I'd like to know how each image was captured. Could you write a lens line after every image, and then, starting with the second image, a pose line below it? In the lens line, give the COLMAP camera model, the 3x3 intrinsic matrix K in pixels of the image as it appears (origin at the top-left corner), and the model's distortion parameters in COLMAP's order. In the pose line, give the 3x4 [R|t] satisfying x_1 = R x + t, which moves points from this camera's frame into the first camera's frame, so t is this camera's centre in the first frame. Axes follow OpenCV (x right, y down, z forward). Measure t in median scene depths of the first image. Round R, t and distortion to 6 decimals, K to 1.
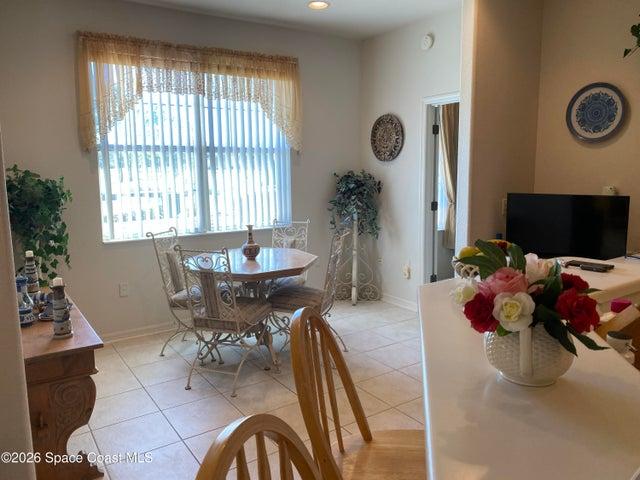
lens RADIAL K [[495.0, 0, 320.3], [0, 495.0, 240.9], [0, 0, 1]] dist [0.006535, -0.004930]
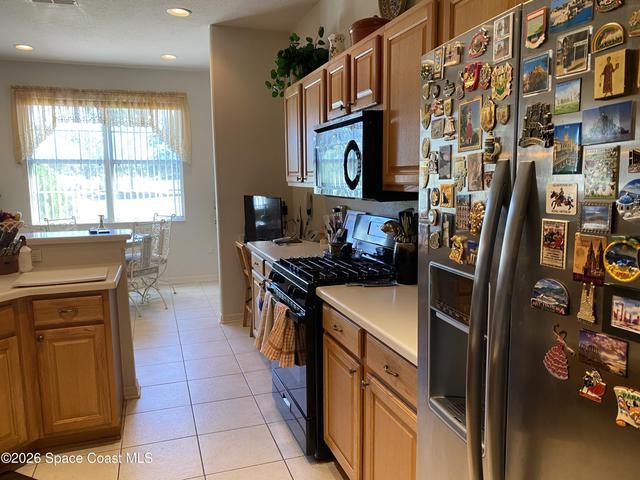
lens RADIAL K [[495.0, 0, 320.4], [0, 495.0, 239.0], [0, 0, 1]] dist [0.006535, -0.004930]
pose [[0.964854, 0.037296, -0.260127, 0.722772], [-0.044183, 0.998810, -0.020675, 0.033886], [0.259046, 0.031442, 0.965353, -0.183790]]
